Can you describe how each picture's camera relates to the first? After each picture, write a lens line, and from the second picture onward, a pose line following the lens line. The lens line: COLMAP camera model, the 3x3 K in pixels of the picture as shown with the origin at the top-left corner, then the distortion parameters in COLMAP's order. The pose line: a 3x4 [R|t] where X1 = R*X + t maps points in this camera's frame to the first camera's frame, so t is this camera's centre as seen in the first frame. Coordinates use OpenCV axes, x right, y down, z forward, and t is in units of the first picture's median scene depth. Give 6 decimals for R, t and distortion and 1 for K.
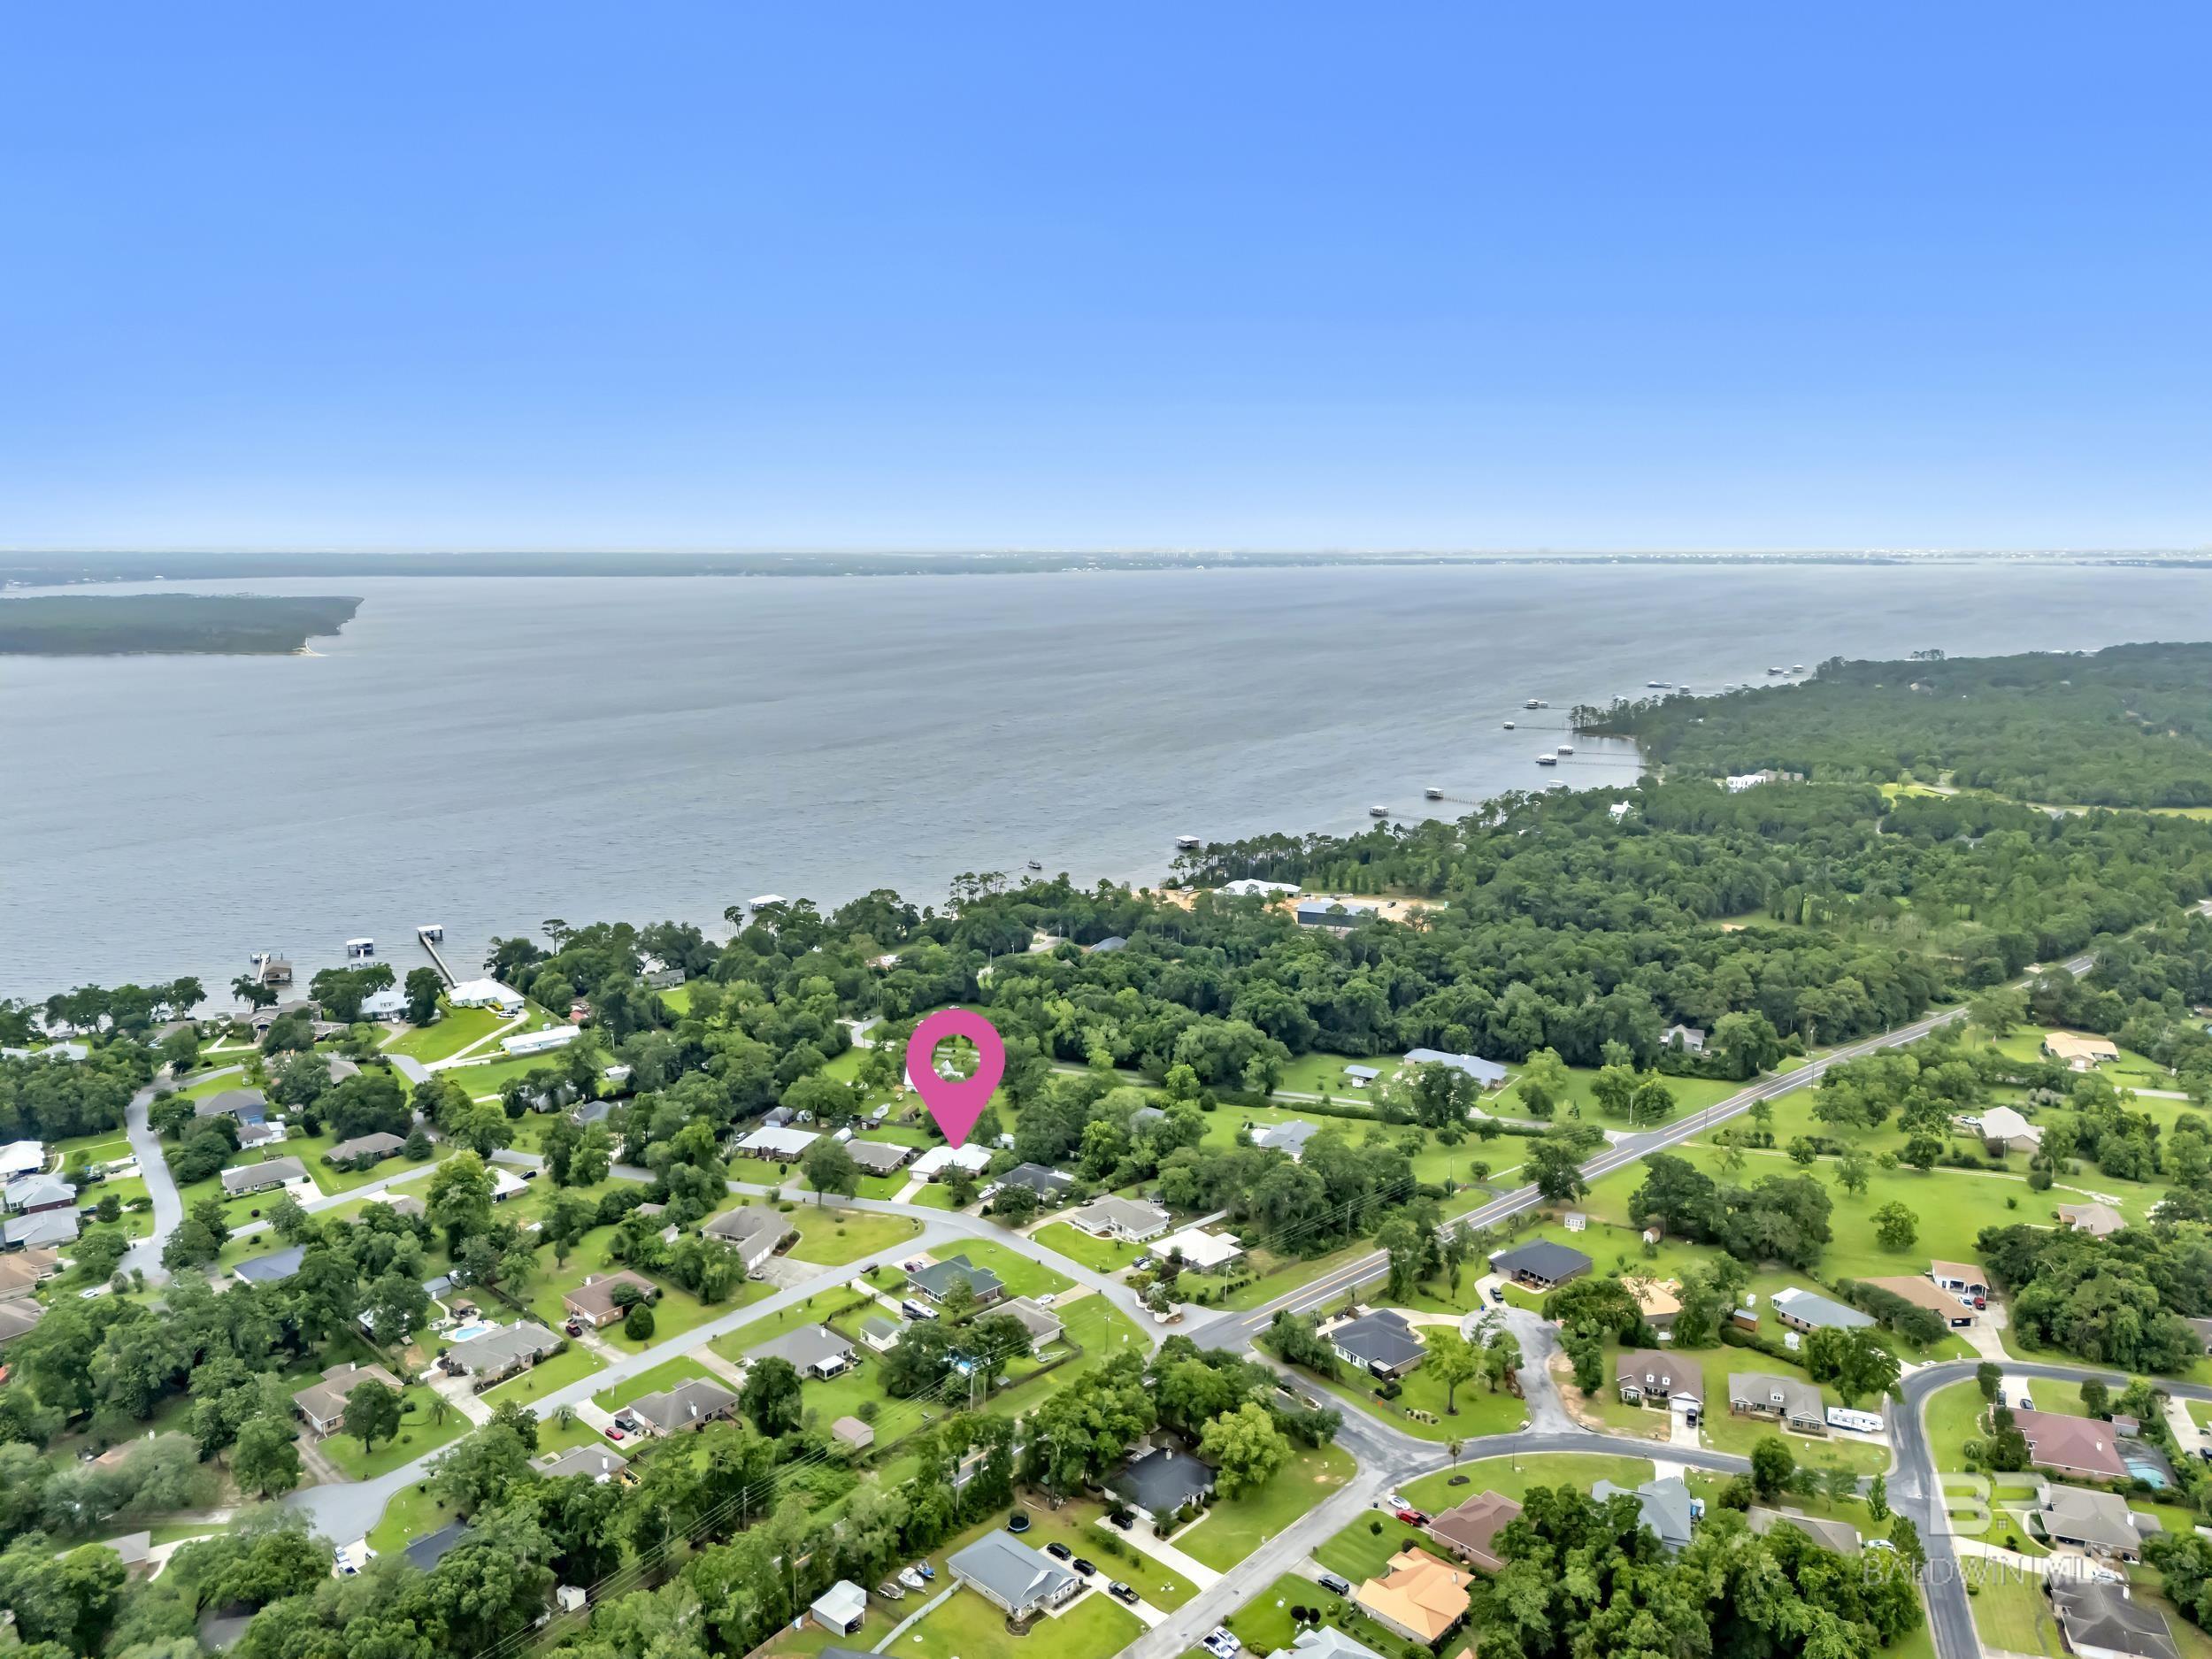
lens RADIAL K [[1622.4, 0, 1106.0], [0, 1622.4, 829.5], [0, 0, 1]] dist [0.092451, -0.110121]
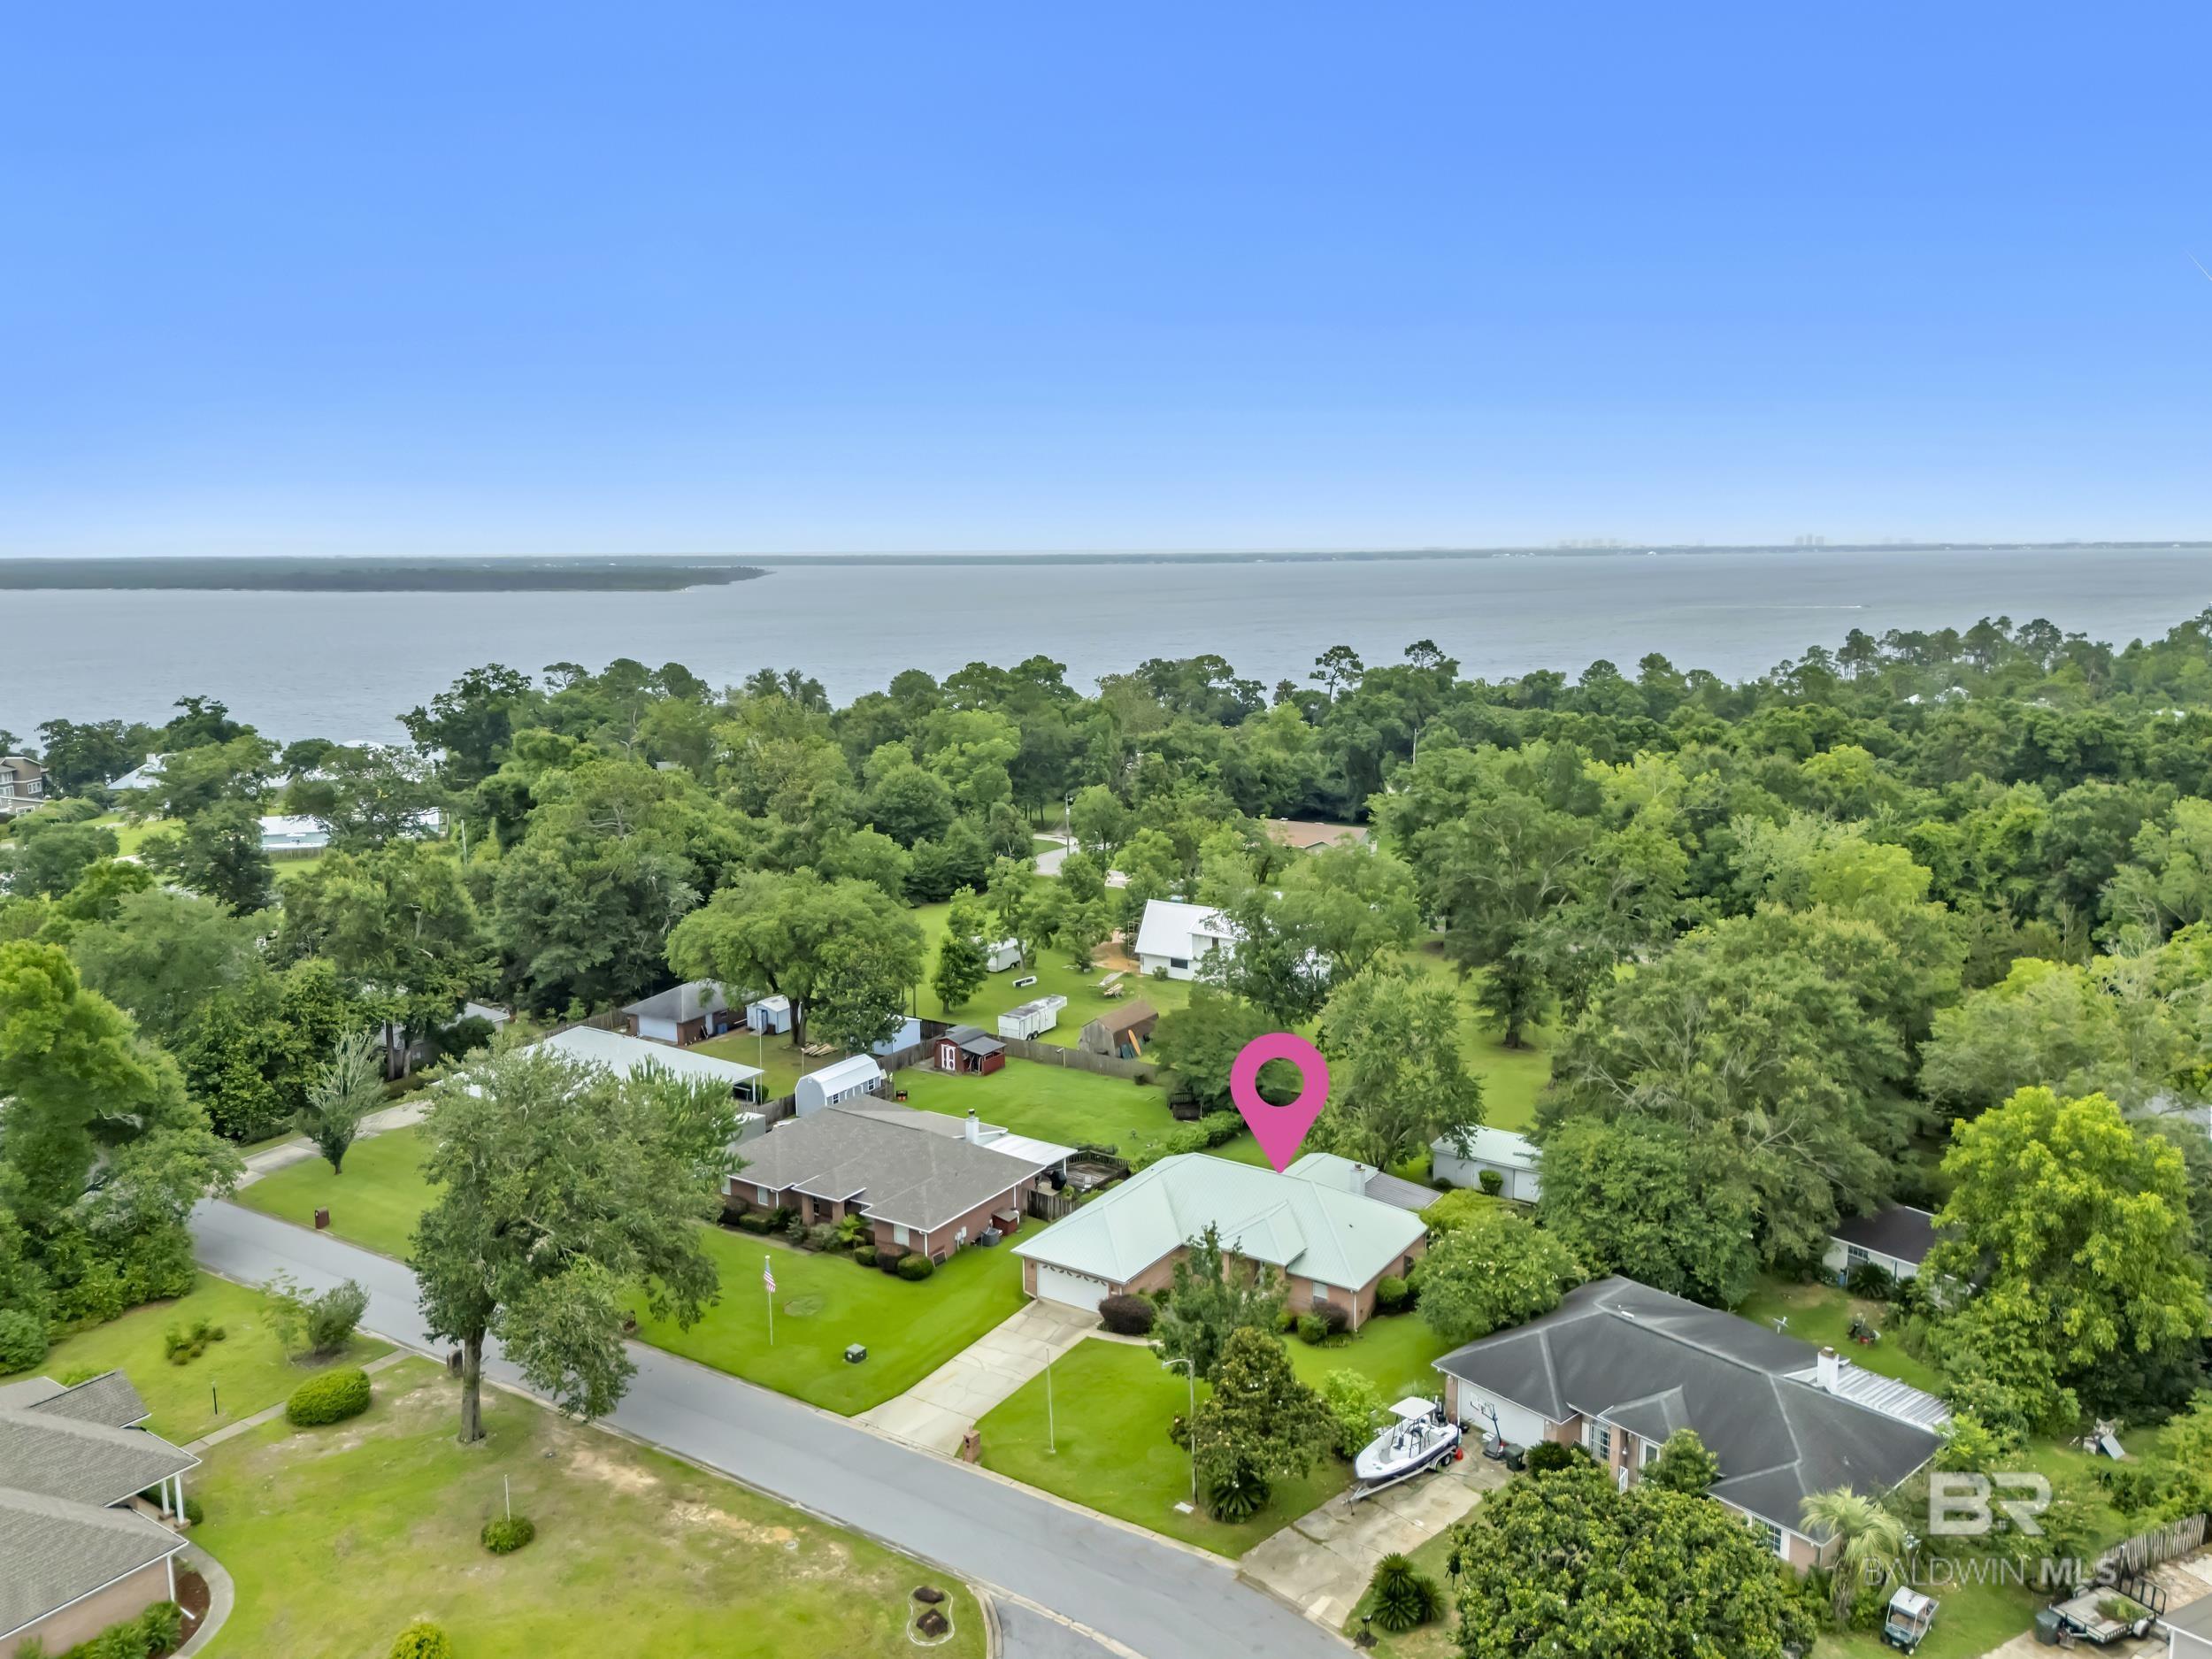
lens RADIAL K [[1621.6, 0, 1106.0], [0, 1621.6, 829.5], [0, 0, 1]] dist [0.081496, -0.069741]
pose [[0.968667, 0.037141, -0.245571, -0.057377], [-0.040730, 0.999125, -0.009550, 0.145168], [0.245001, 0.019253, 0.969332, 0.741548]]
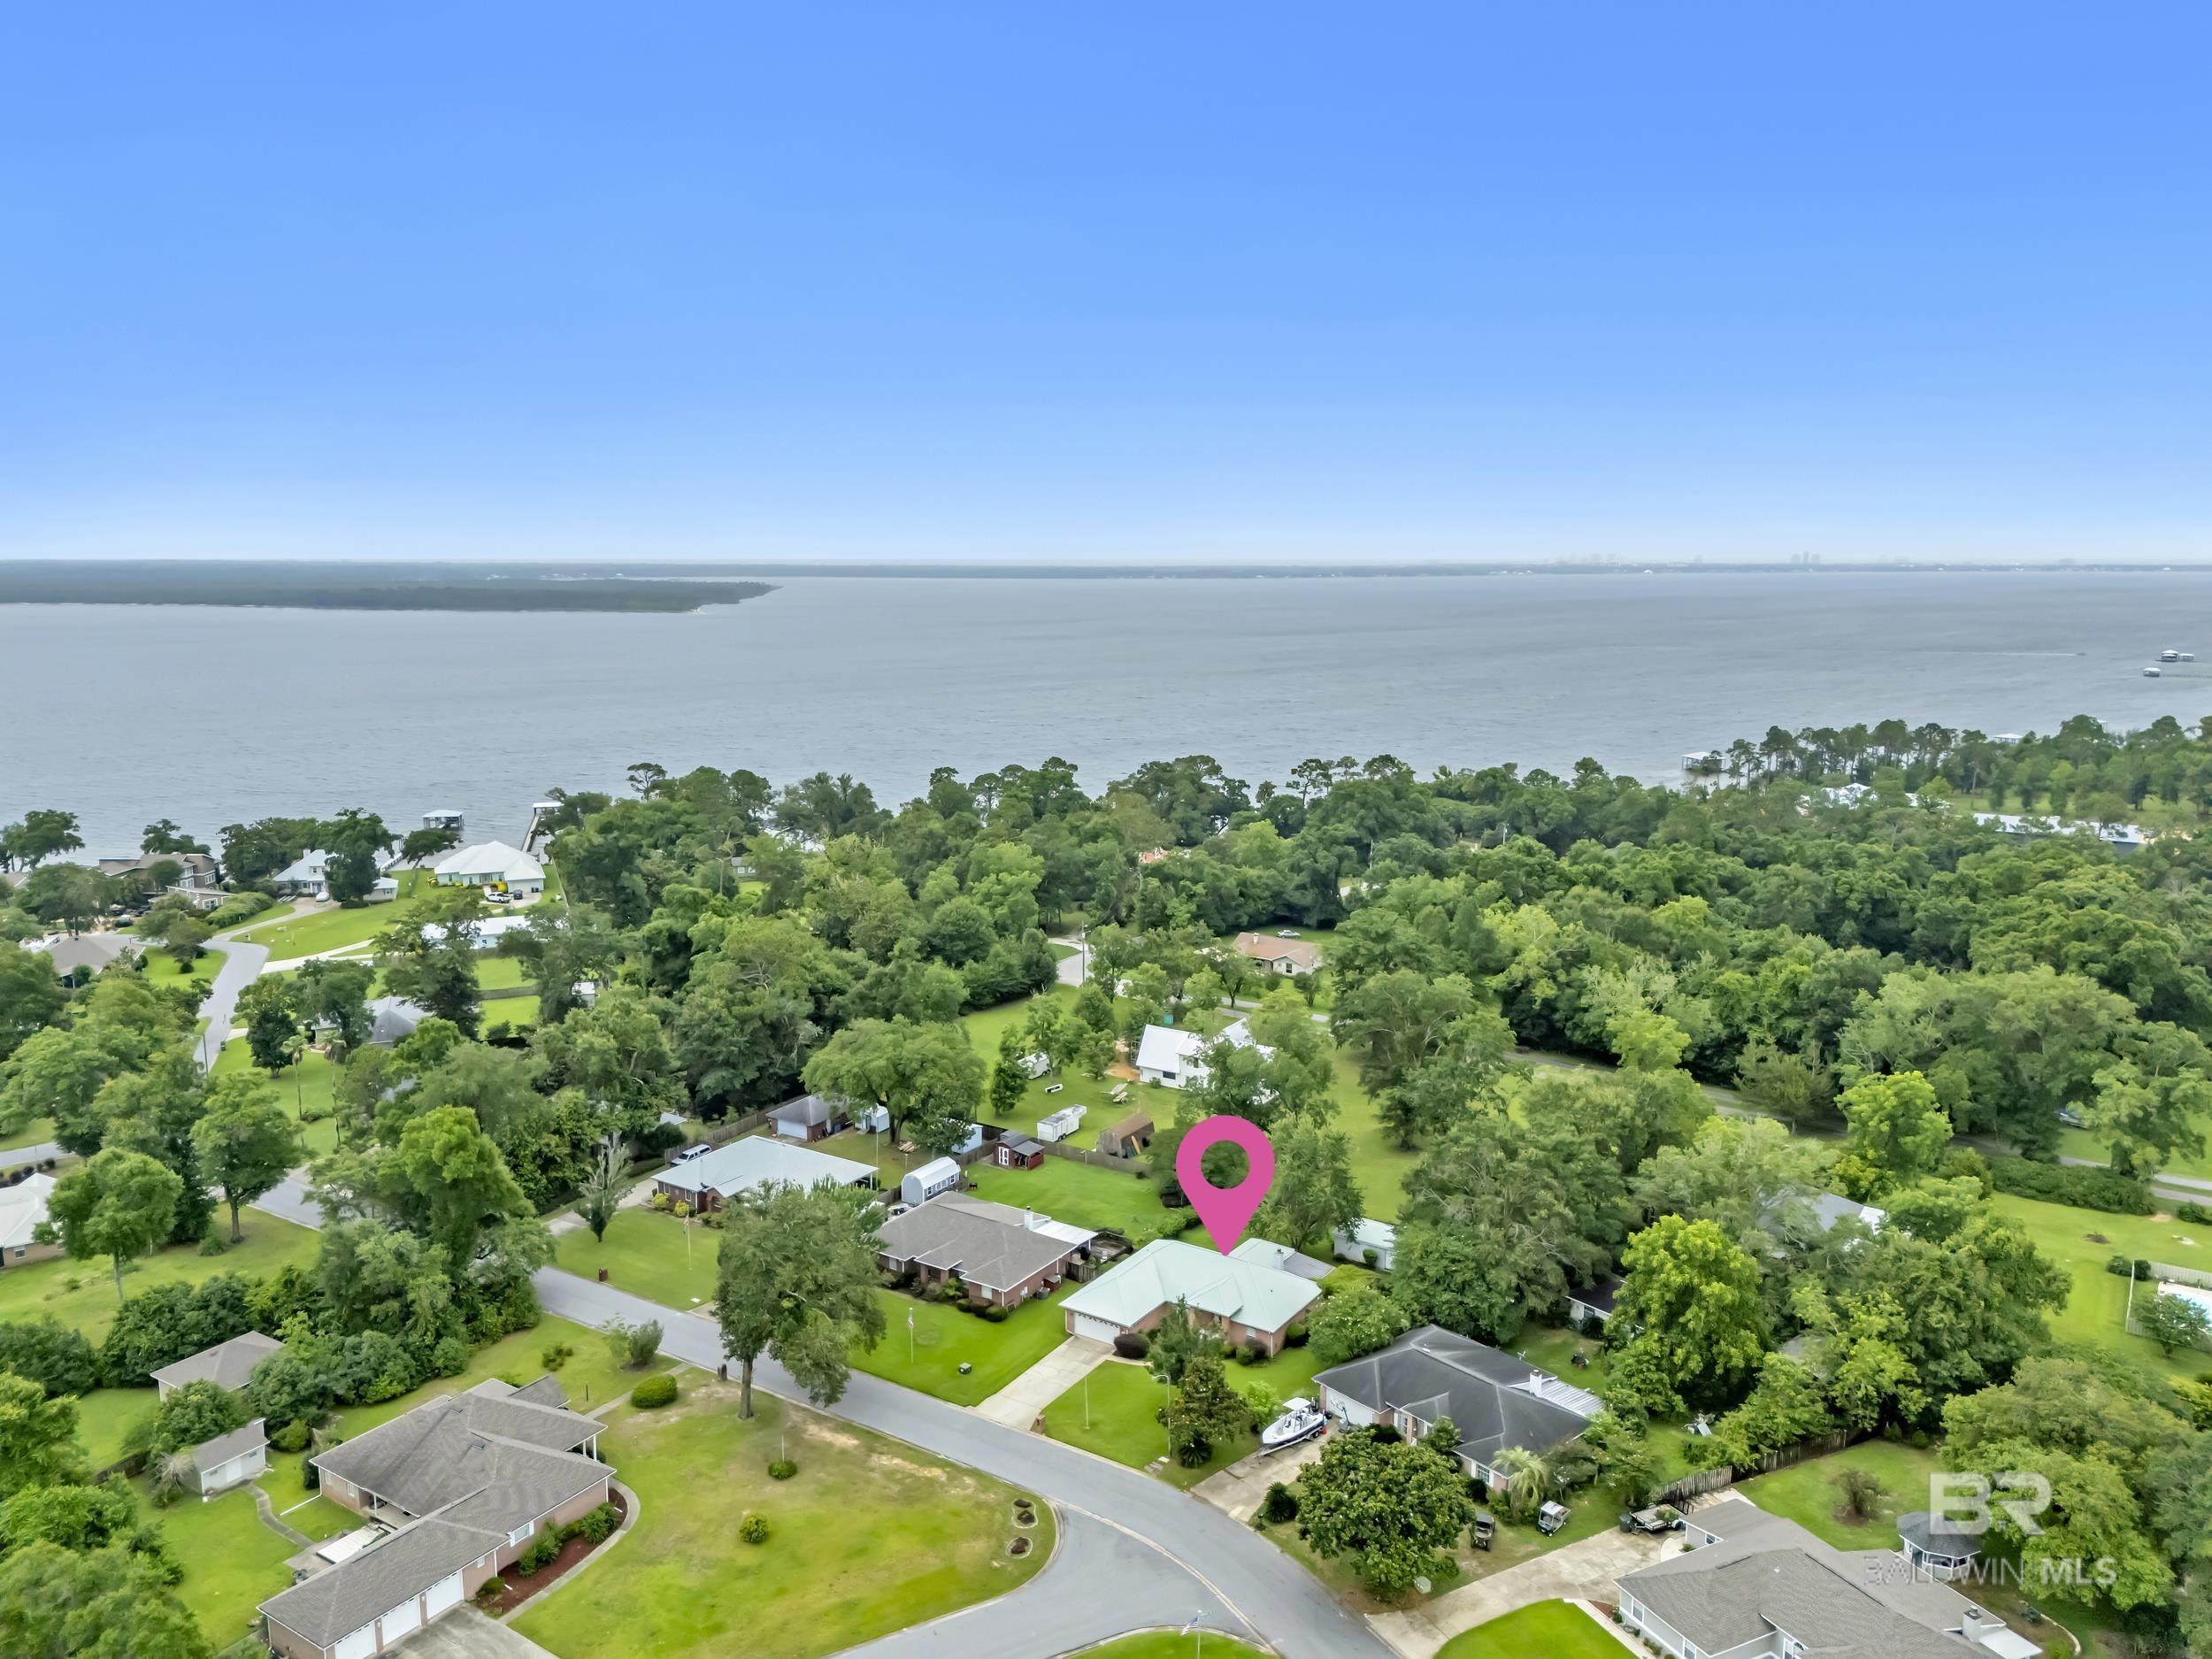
lens RADIAL K [[1622.4, 0, 1106.0], [0, 1622.4, 829.5], [0, 0, 1]] dist [0.092451, -0.110121]
pose [[0.968471, 0.044620, -0.245098, -0.034066], [-0.049332, 0.998696, -0.013117, 0.108491], [0.244193, 0.024794, 0.969410, 0.630351]]
